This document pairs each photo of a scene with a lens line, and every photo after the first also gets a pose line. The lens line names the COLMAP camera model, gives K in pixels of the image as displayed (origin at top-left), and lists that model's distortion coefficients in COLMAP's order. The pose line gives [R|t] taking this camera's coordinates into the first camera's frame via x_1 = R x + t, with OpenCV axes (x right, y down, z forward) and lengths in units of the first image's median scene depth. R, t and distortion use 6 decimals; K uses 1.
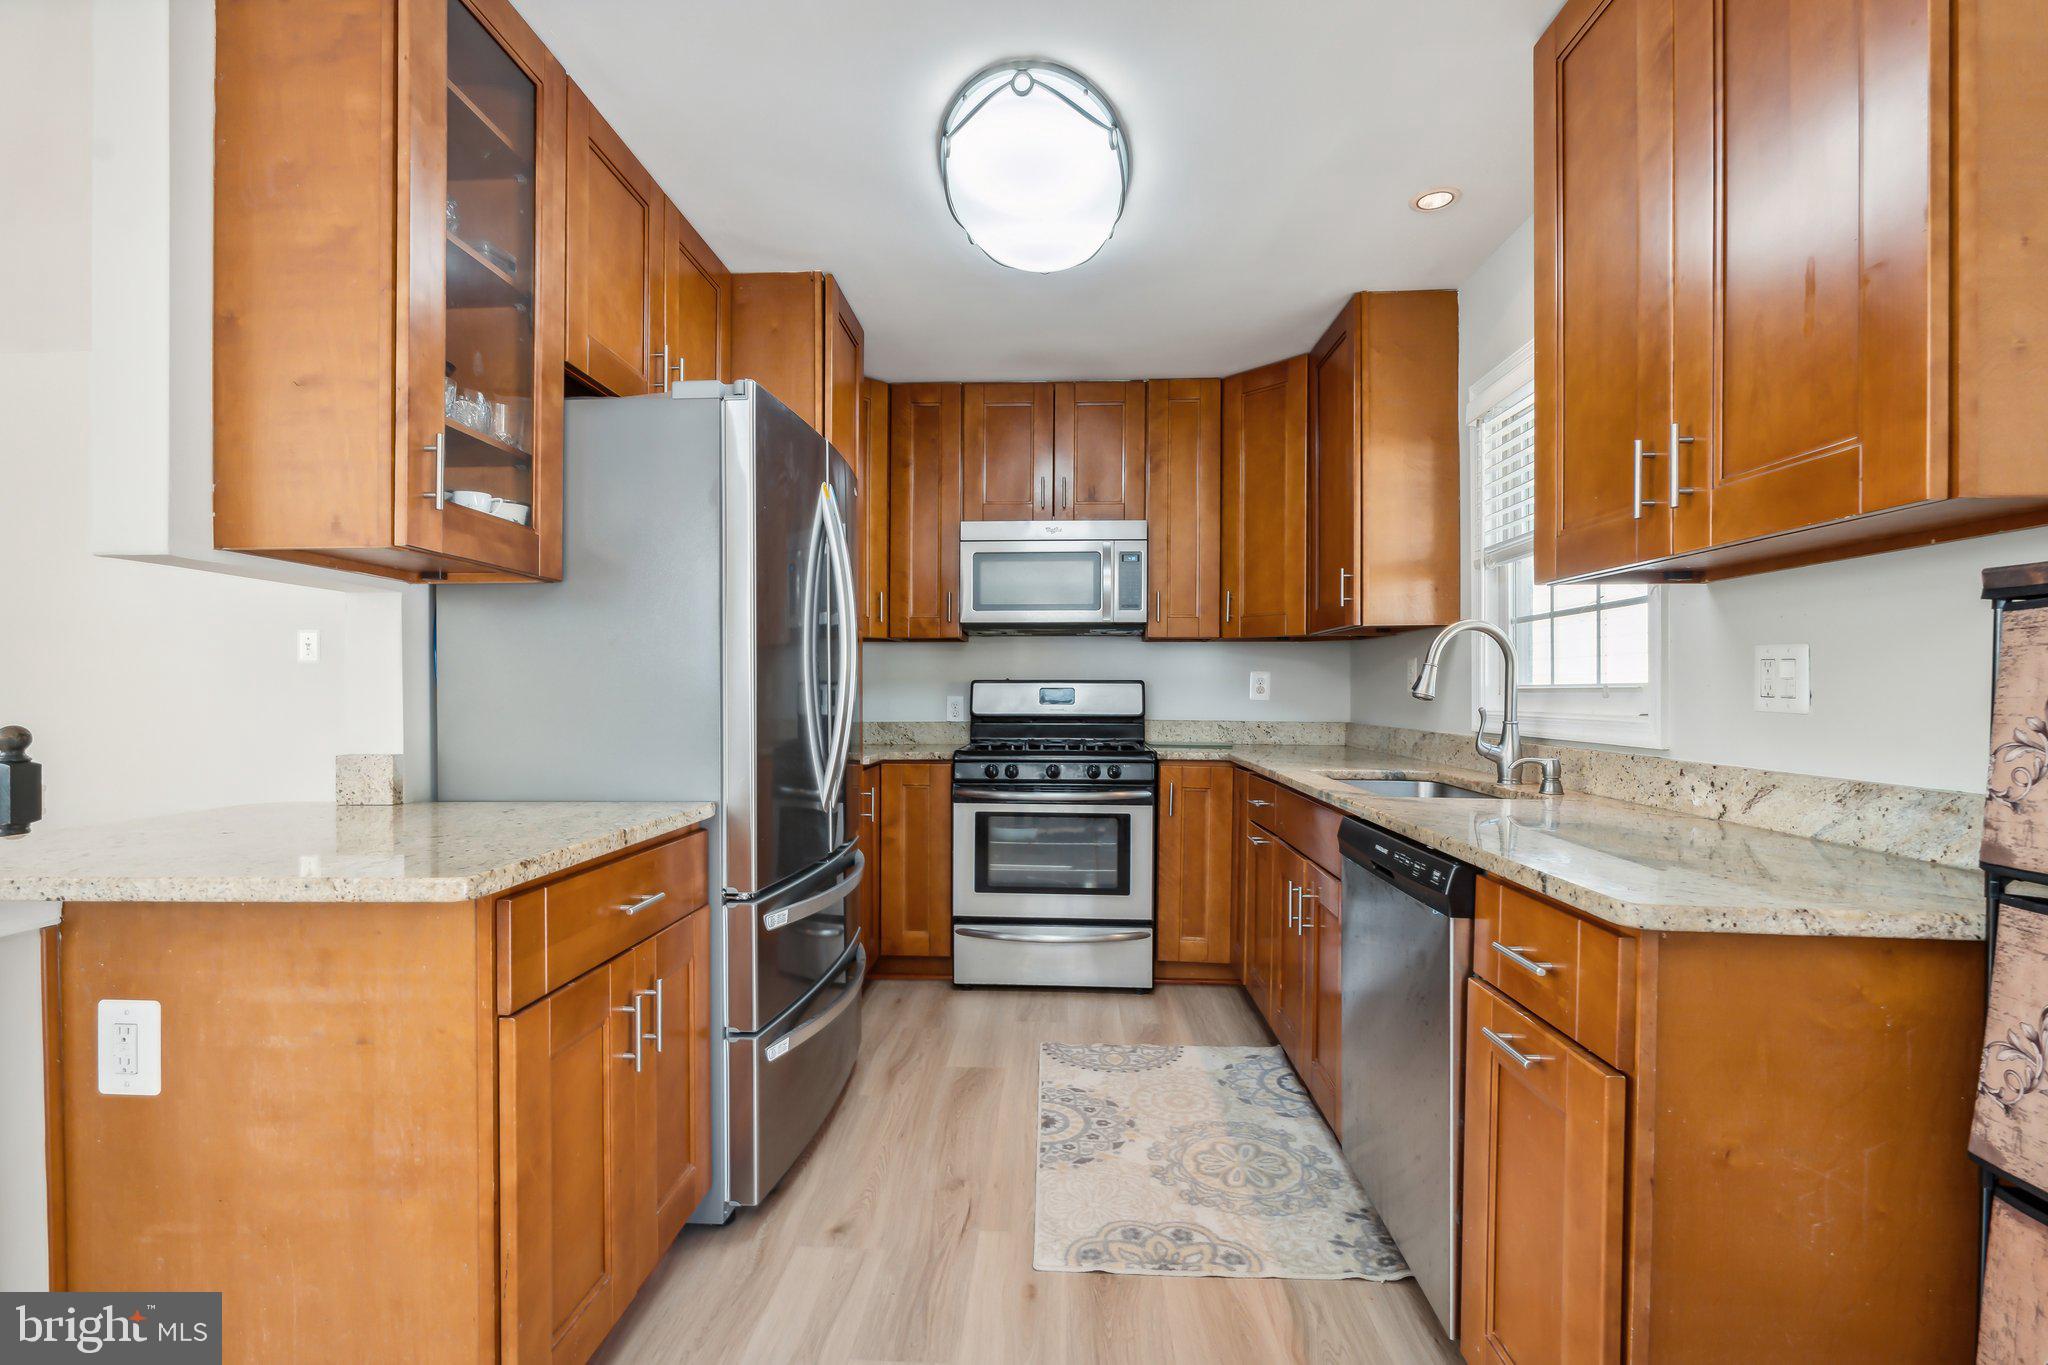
lens RADIAL K [[927.9, 0, 1024.3], [0, 927.9, 693.3], [0, 0, 1]] dist [0.001818, 0.002077]
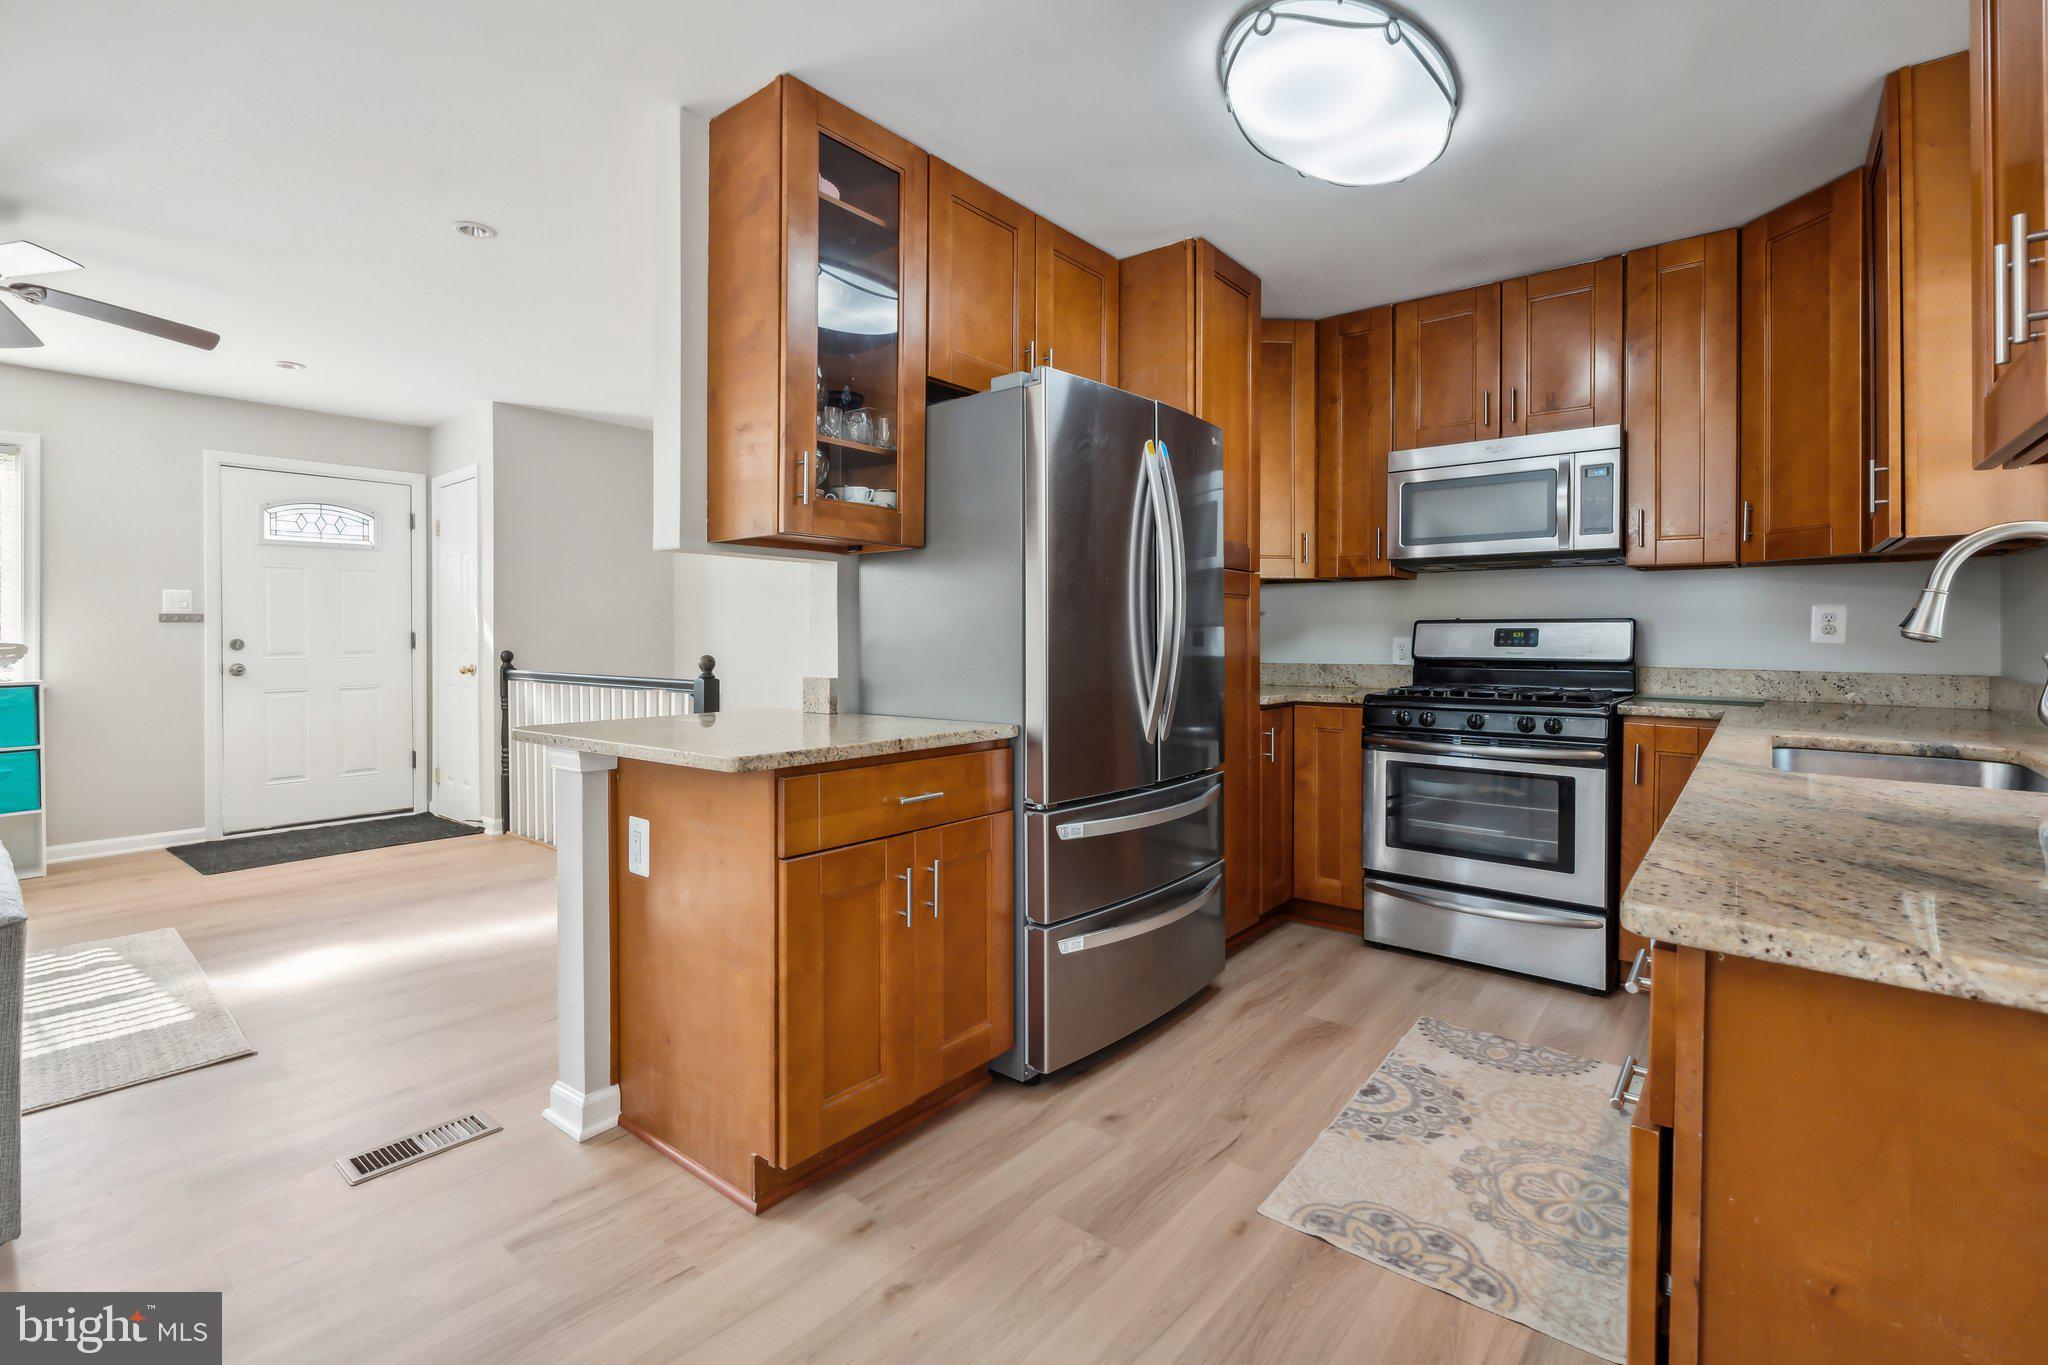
lens RADIAL K [[927.9, 0, 1018.9], [0, 927.9, 631.0], [0, 0, 1]] dist [0.001818, 0.002077]
pose [[0.805298, -0.003572, -0.592859, 0.299119], [0.000238, 0.999984, -0.005701, 0.002616], [0.592870, 0.004450, 0.805286, 0.032852]]
